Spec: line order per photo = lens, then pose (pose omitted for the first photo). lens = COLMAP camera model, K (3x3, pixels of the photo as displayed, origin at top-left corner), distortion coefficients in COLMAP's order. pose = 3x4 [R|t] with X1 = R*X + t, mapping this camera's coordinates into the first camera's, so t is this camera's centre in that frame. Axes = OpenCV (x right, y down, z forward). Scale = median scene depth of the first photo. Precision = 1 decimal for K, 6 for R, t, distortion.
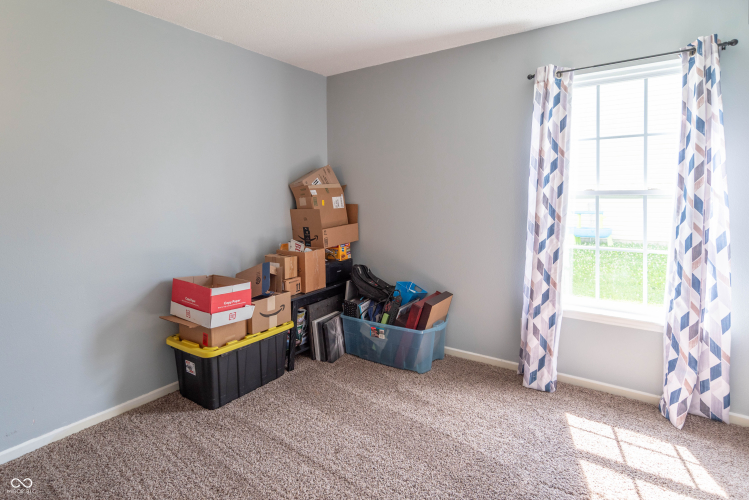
lens RADIAL K [[395.2, 0, 355.4], [0, 395.2, 193.4], [0, 0, 1]] dist [-0.000093, -0.000145]
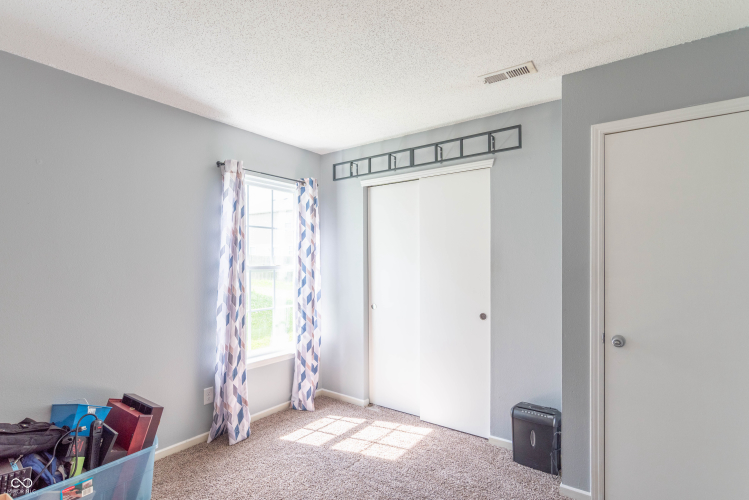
lens RADIAL K [[380.4, 0, 370.3], [0, 380.4, 251.4], [0, 0, 1]] dist [-0.002114, 0.000716]
pose [[0.029711, 0.029712, 0.999117, -0.717884], [0.002381, 0.999553, -0.029796, -0.021688], [-0.999556, 0.003264, 0.029627, 0.650366]]
